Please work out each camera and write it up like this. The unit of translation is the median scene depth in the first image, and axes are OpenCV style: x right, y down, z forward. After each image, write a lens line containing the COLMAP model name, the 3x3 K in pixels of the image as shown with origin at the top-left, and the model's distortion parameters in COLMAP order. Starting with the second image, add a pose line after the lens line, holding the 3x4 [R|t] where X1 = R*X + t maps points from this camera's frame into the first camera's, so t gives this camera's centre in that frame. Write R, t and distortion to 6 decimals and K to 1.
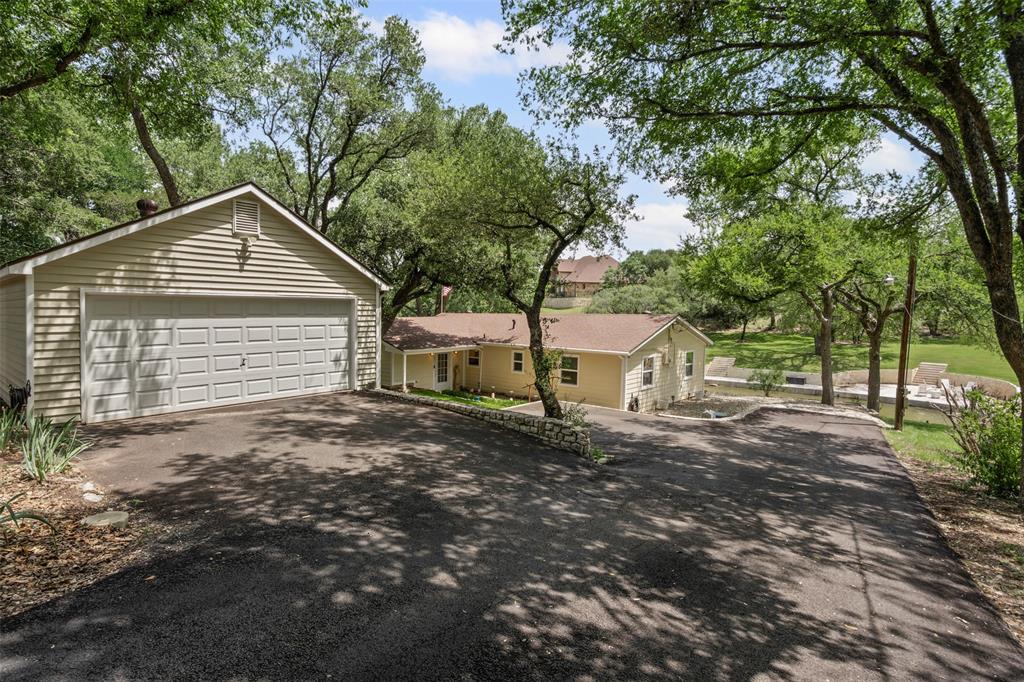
lens RADIAL K [[475.6, 0, 510.5], [0, 475.6, 333.2], [0, 0, 1]] dist [0.003508, 0.000894]
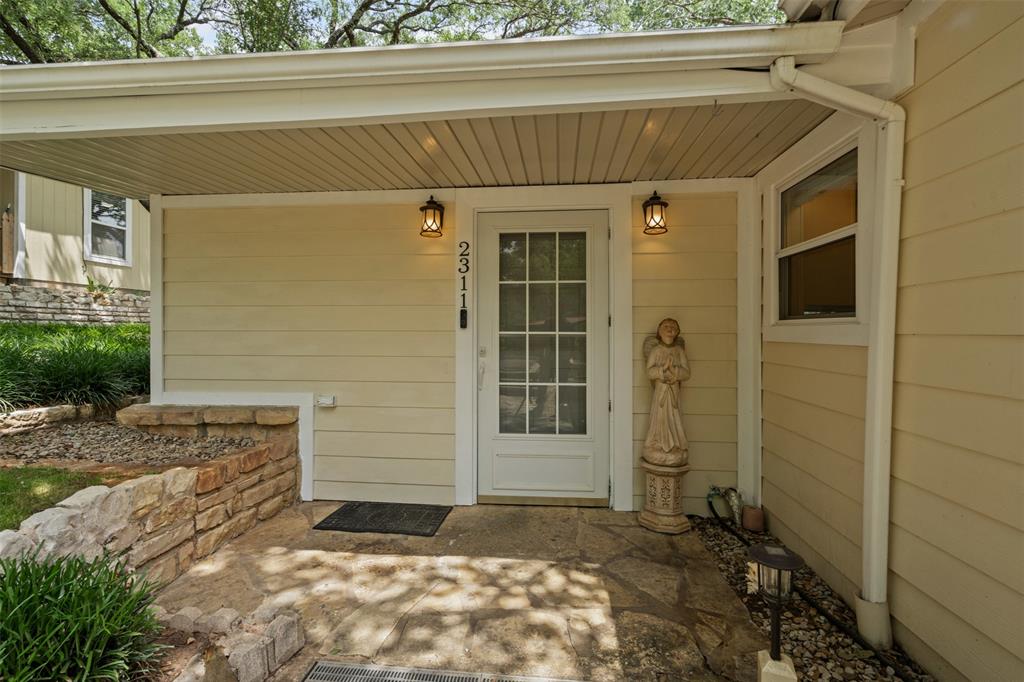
lens RADIAL K [[475.6, 0, 510.5], [0, 475.6, 333.2], [0, 0, 1]] dist [0.003508, 0.000894]
pose [[0.587859, 0.002567, -0.808960, -0.074672], [-0.034691, 0.999155, -0.022038, 0.162532], [0.808219, 0.041019, 0.587451, 1.927963]]
